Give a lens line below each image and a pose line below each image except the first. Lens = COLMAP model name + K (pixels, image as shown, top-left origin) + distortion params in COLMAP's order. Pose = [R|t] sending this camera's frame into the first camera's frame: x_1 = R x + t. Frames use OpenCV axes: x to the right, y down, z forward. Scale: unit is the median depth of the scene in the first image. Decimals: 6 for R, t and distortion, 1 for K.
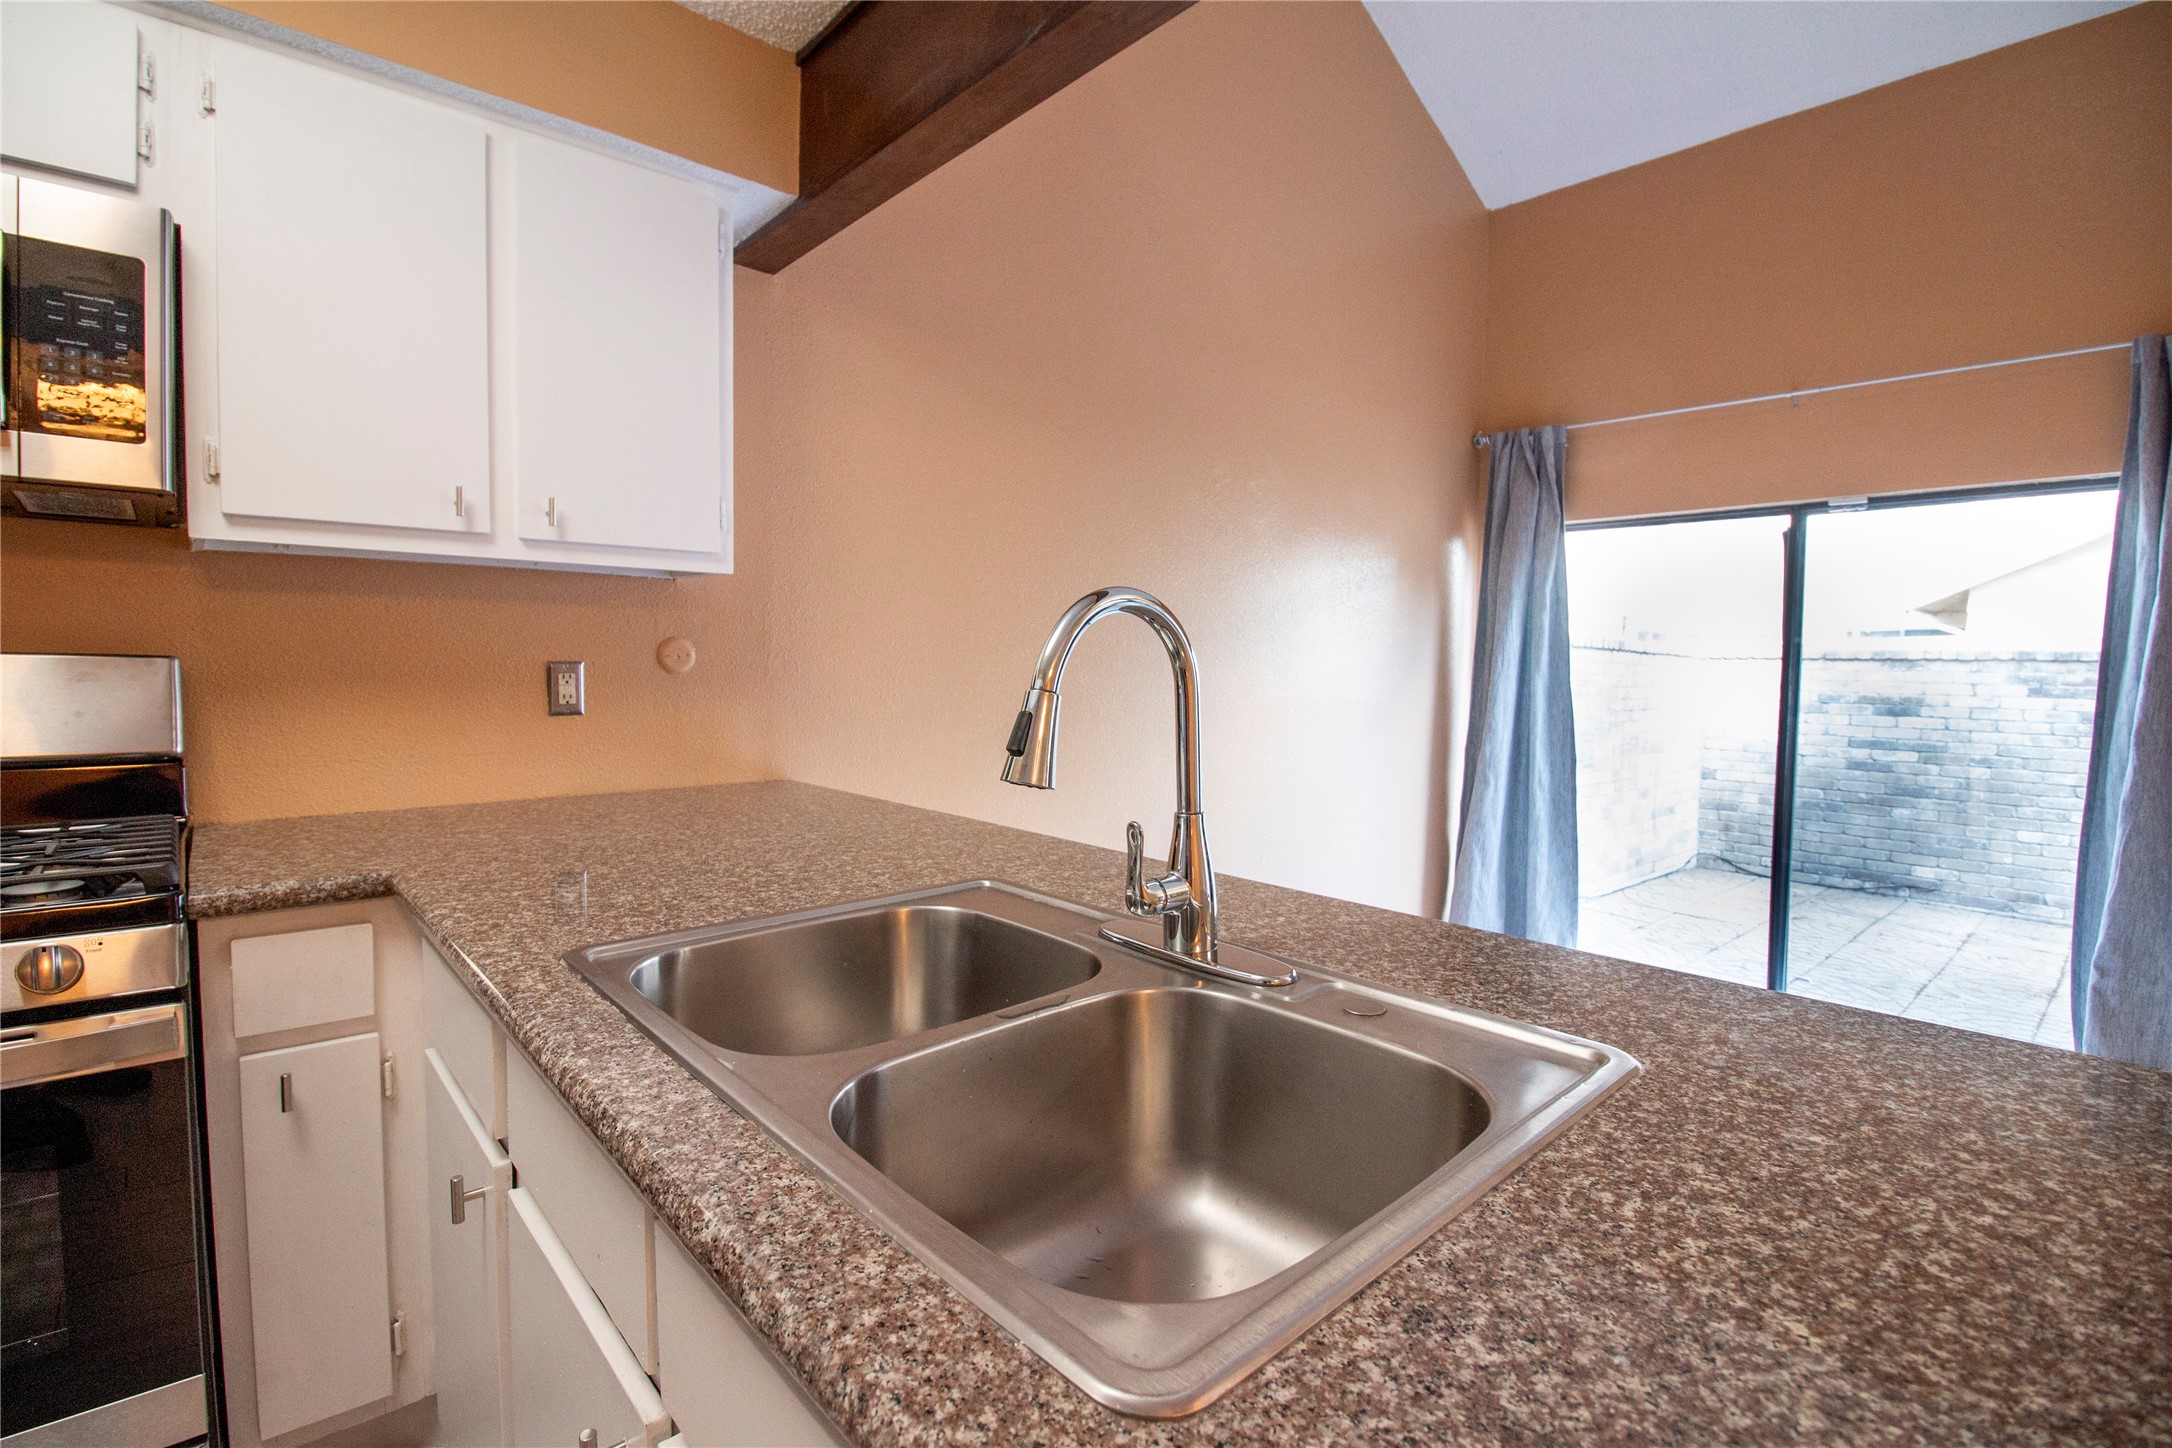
lens RADIAL K [[1001.0, 0, 1078.7], [0, 1001.0, 710.6], [0, 0, 1]] dist [-0.006888, -0.007549]
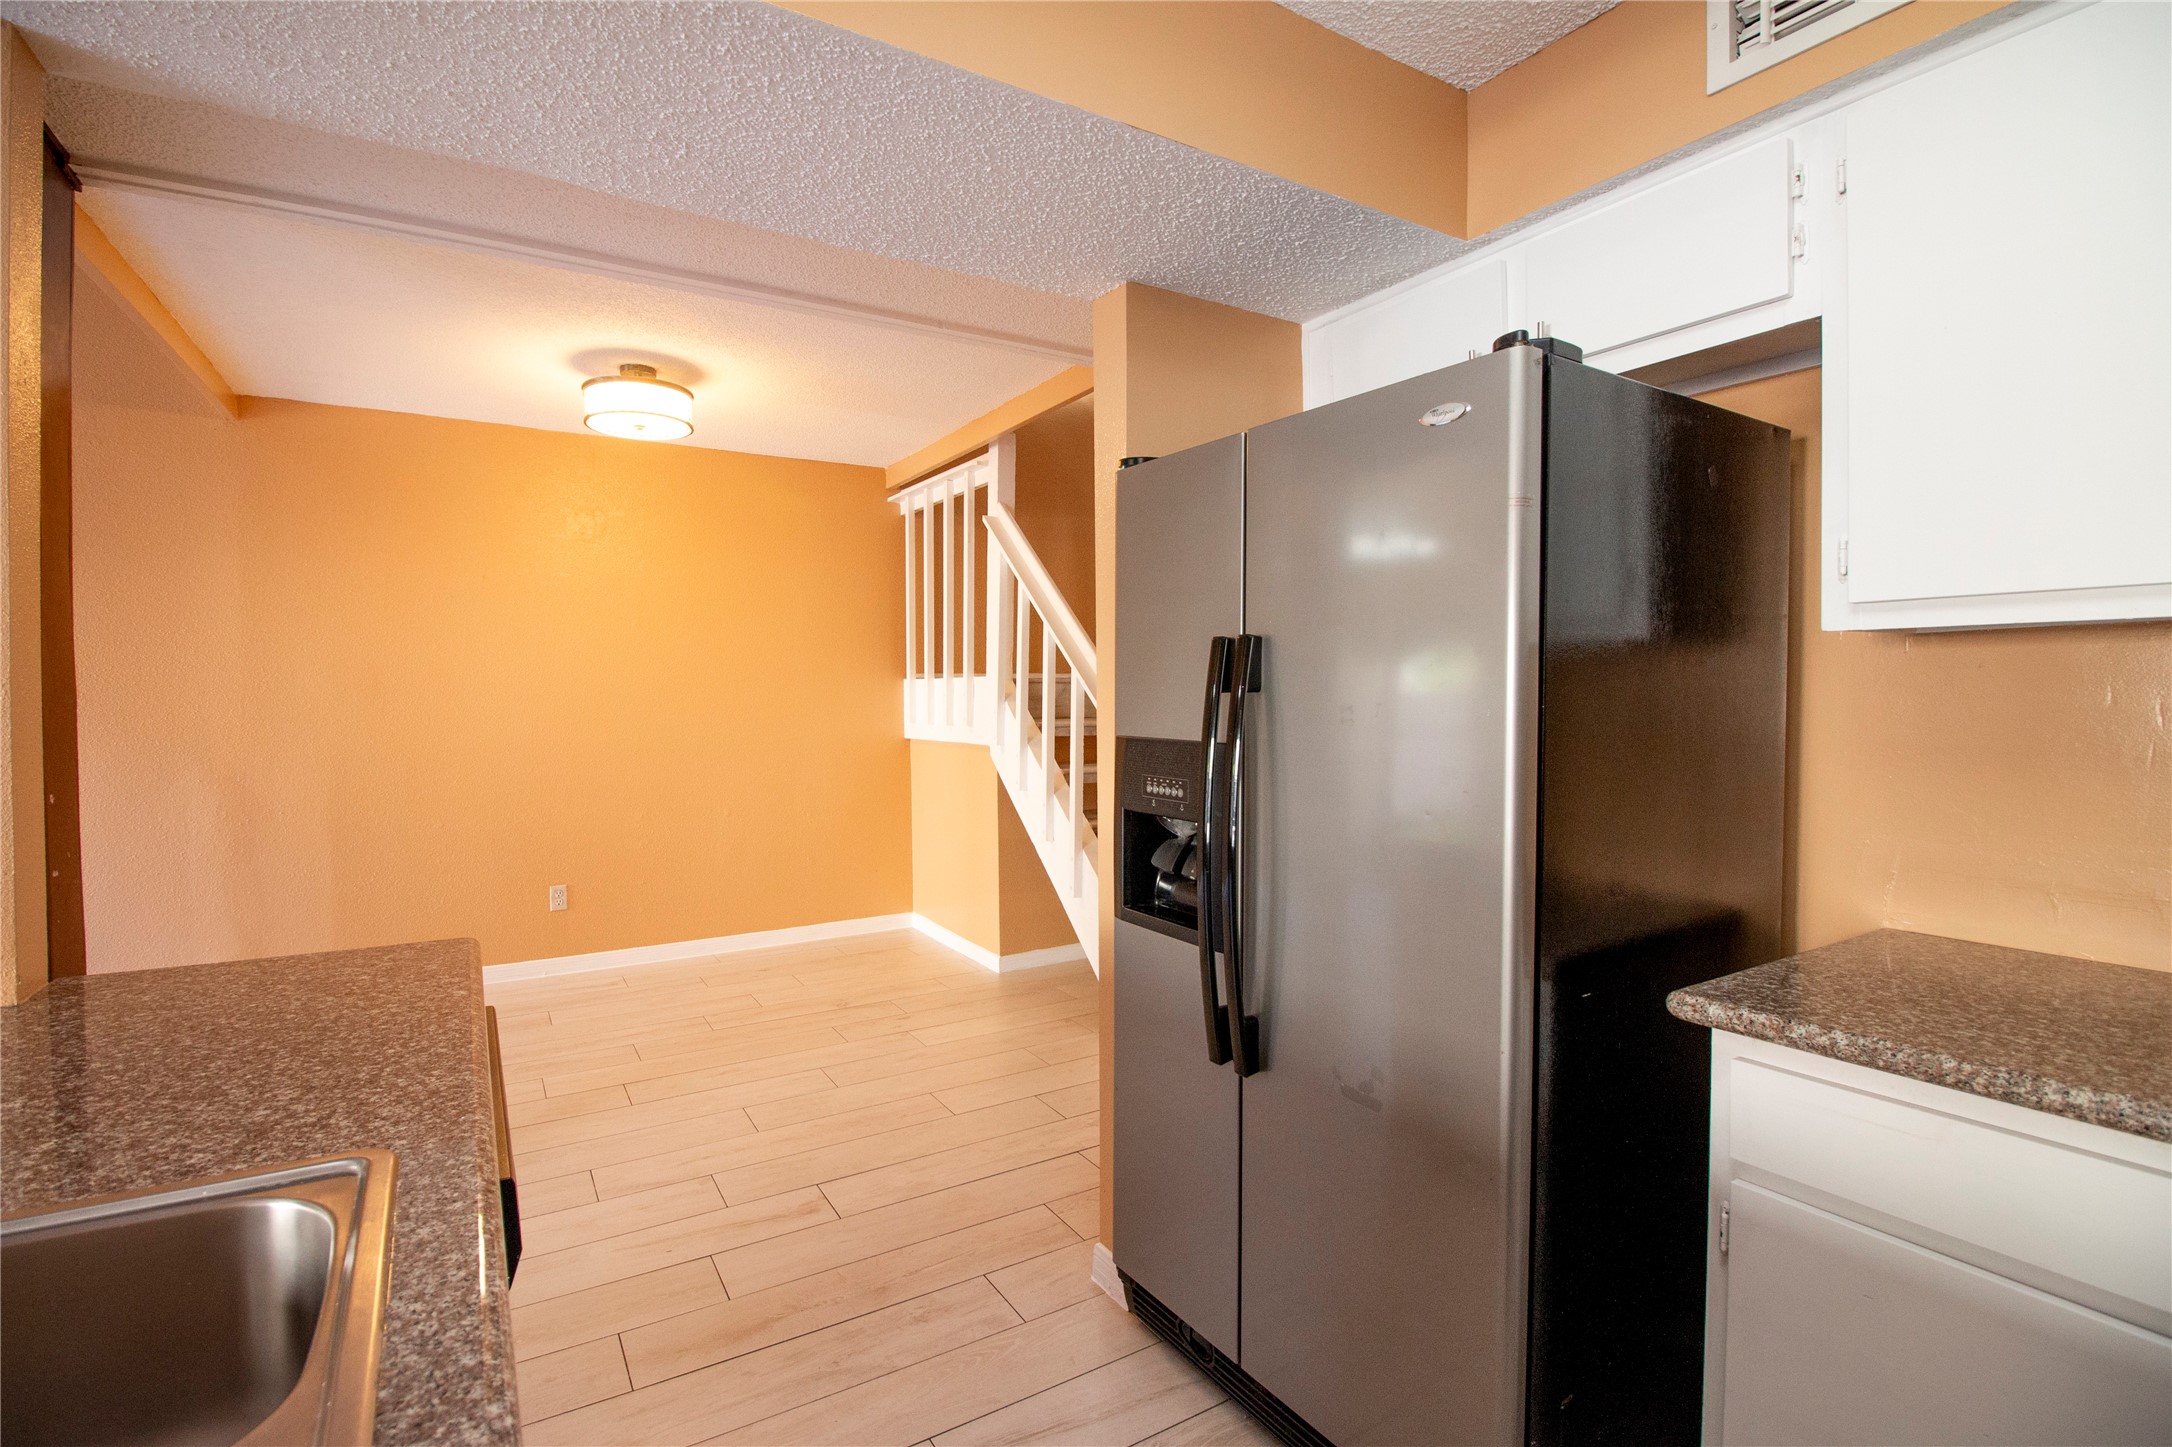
lens RADIAL K [[1001.0, 0, 1084.0], [0, 1001.0, 708.8], [0, 0, 1]] dist [-0.006888, -0.007549]
pose [[-0.983246, -0.006824, 0.182154, -0.366692], [0.005214, 0.997837, 0.065528, -0.074587], [-0.182207, 0.065380, -0.981084, 0.571366]]
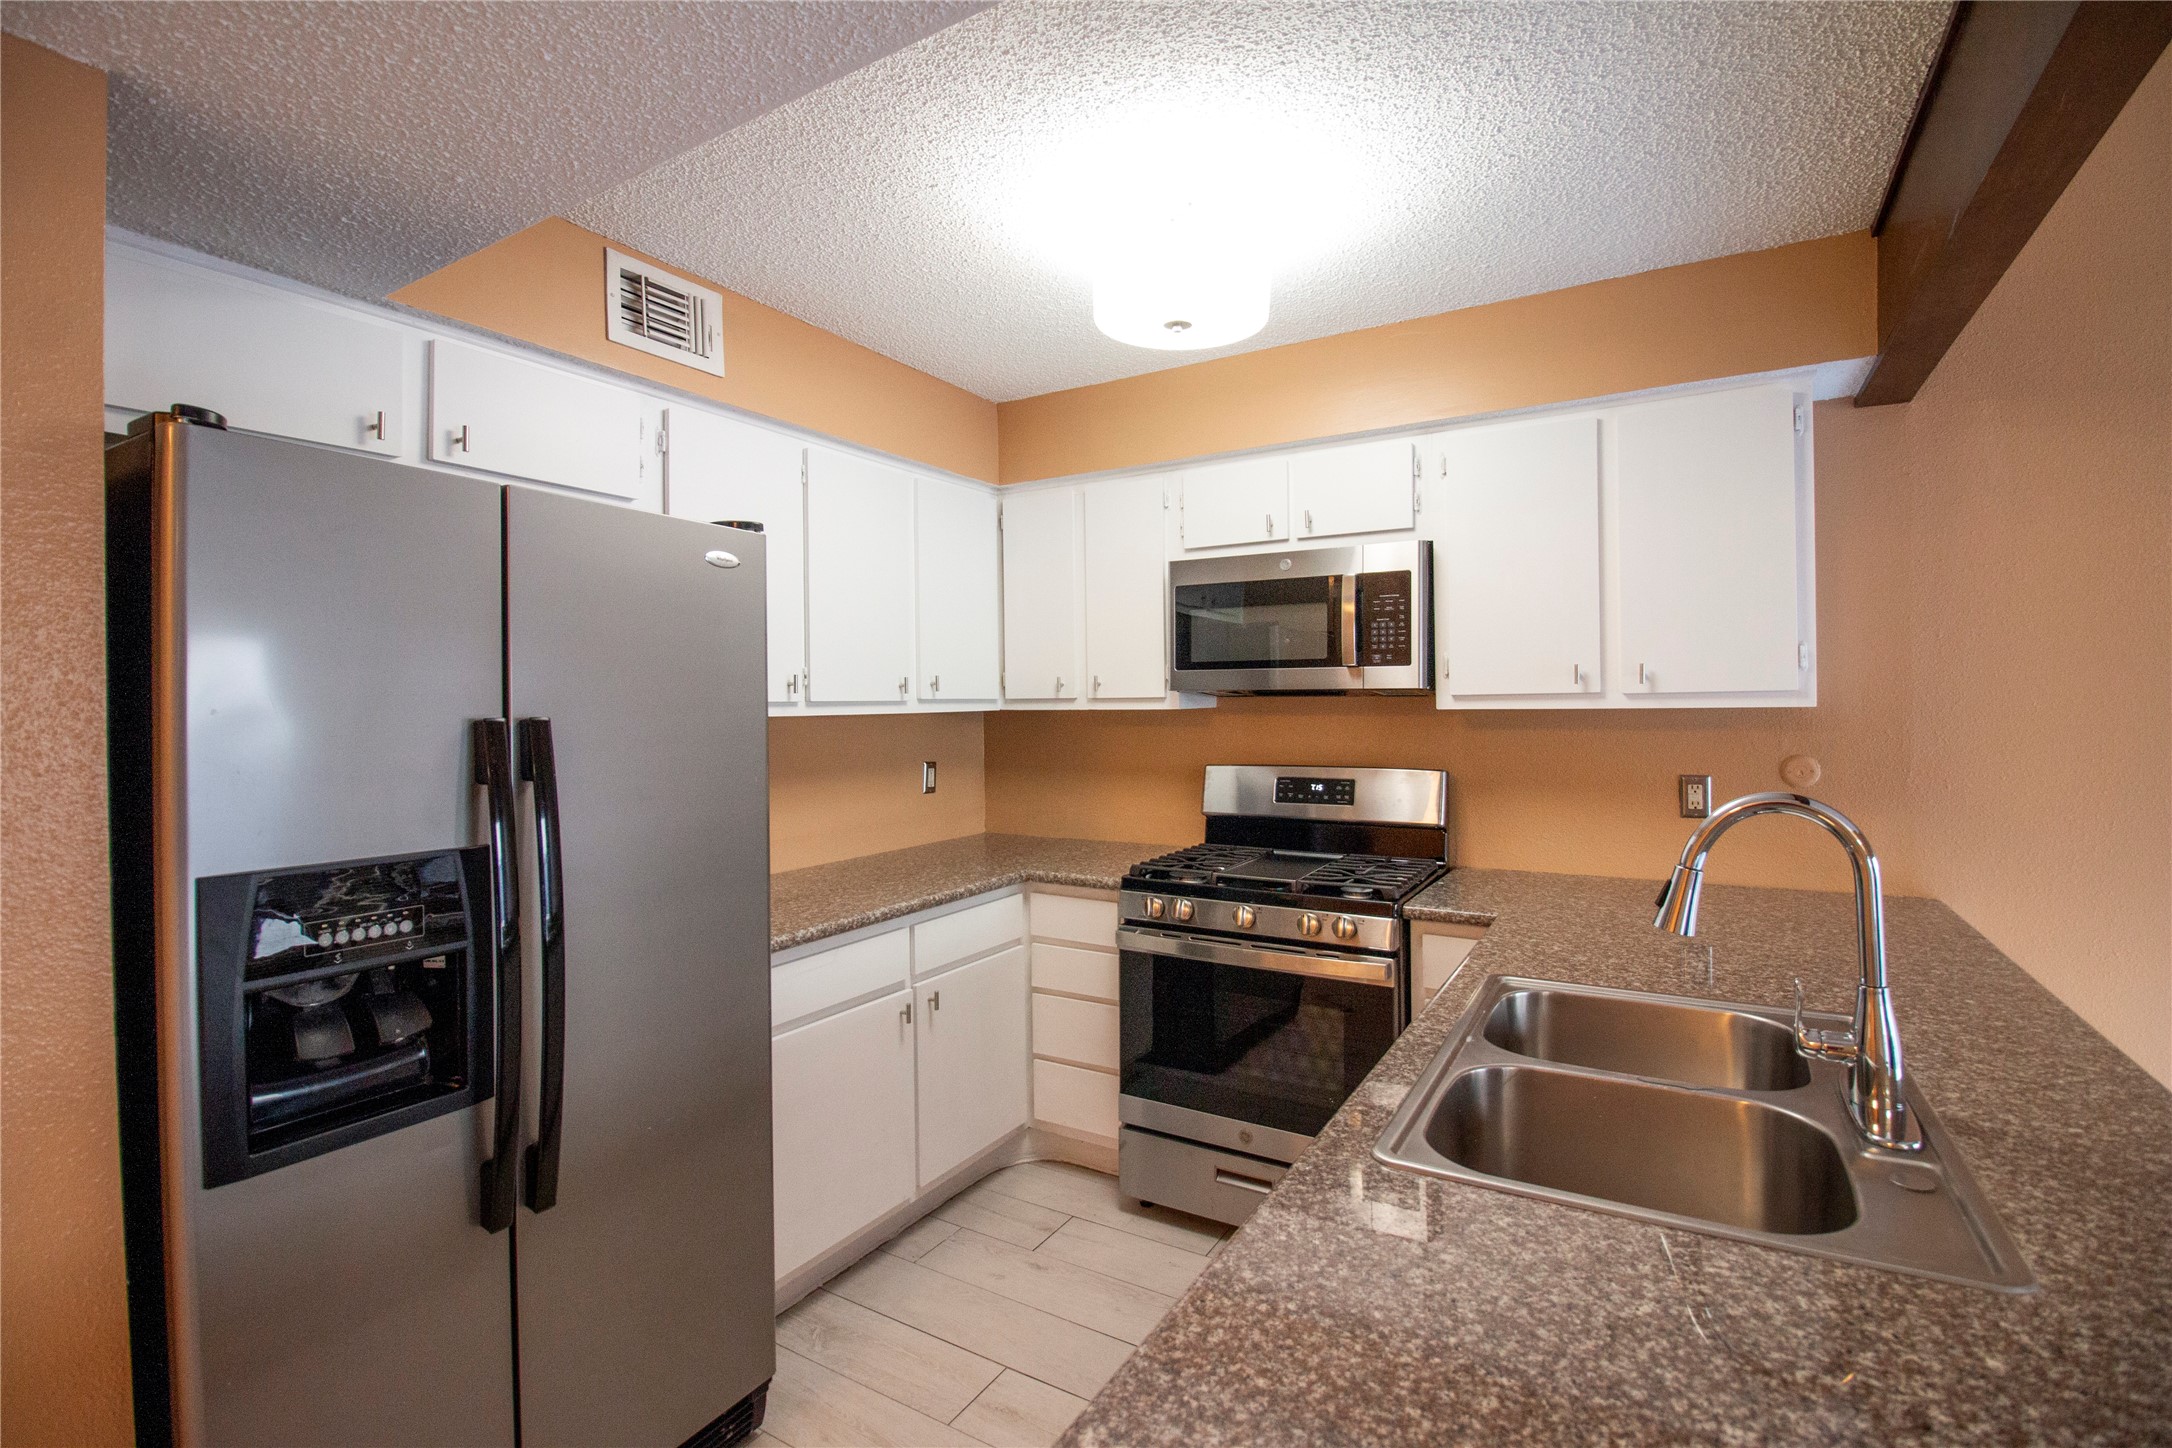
lens RADIAL K [[1001.0, 0, 1067.5], [0, 1001.0, 690.2], [0, 0, 1]] dist [-0.006888, -0.007549]
pose [[0.275189, -0.029449, -0.960939, 0.510749], [-0.033523, 0.998629, -0.040204, -0.084376], [0.960806, 0.043277, 0.273824, -0.118384]]
